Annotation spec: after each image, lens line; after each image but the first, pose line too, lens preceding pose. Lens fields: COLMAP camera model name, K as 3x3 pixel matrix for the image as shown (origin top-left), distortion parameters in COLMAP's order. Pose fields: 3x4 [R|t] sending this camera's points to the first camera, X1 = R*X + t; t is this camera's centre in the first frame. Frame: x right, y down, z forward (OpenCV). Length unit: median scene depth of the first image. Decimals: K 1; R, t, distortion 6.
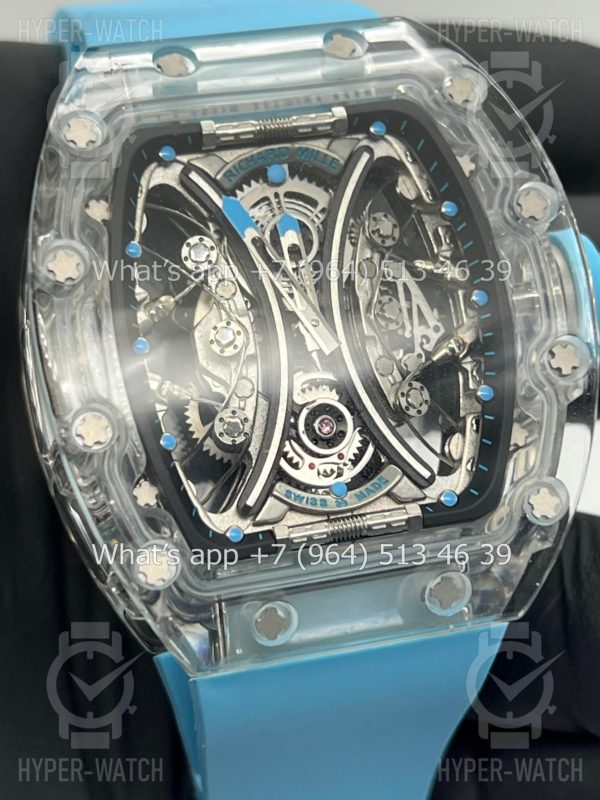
lens RADIAL K [[1842.0, 0, 302.3], [0, 1842.0, 404.1], [0, 0, 1]] dist [0.231955, 0.000000]
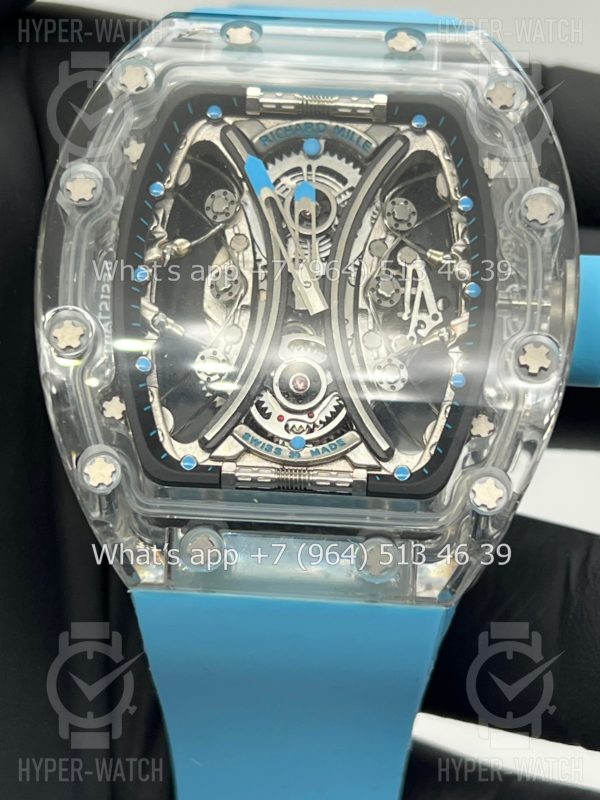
lens RADIAL K [[1842.0, 0, 295.5], [0, 1842.0, 403.0], [0, 0, 1]] dist [0.231955, 0.000000]
pose [[0.947995, 0.174513, -0.266178, 0.288629], [-0.197391, 0.978391, -0.061551, 0.087189], [0.249685, 0.110891, 0.961957, -0.008041]]
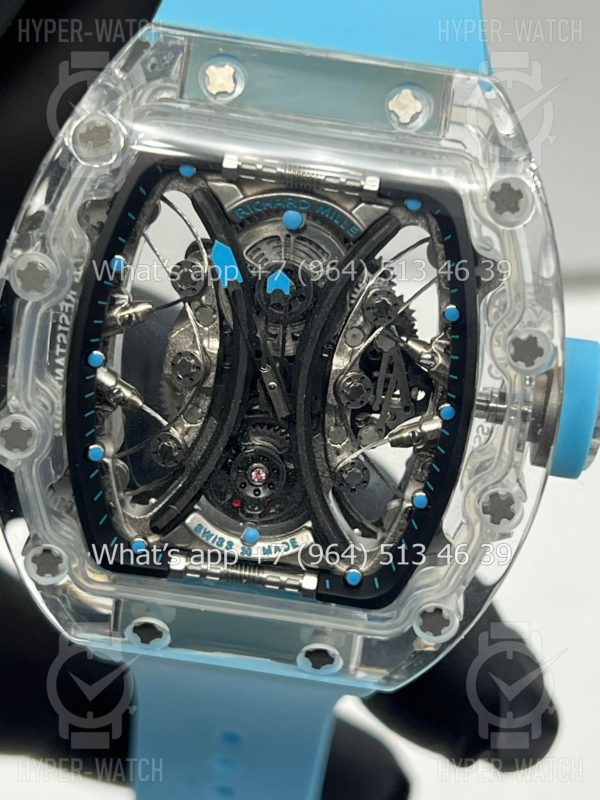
lens RADIAL K [[1842.0, 0, 298.4], [0, 1842.0, 394.8], [0, 0, 1]] dist [0.231955, 0.000000]
pose [[0.919737, 0.362303, -0.151065, 0.168279], [-0.272413, 0.866206, 0.418902, -0.451705], [0.282623, -0.344127, 0.895378, 0.114289]]
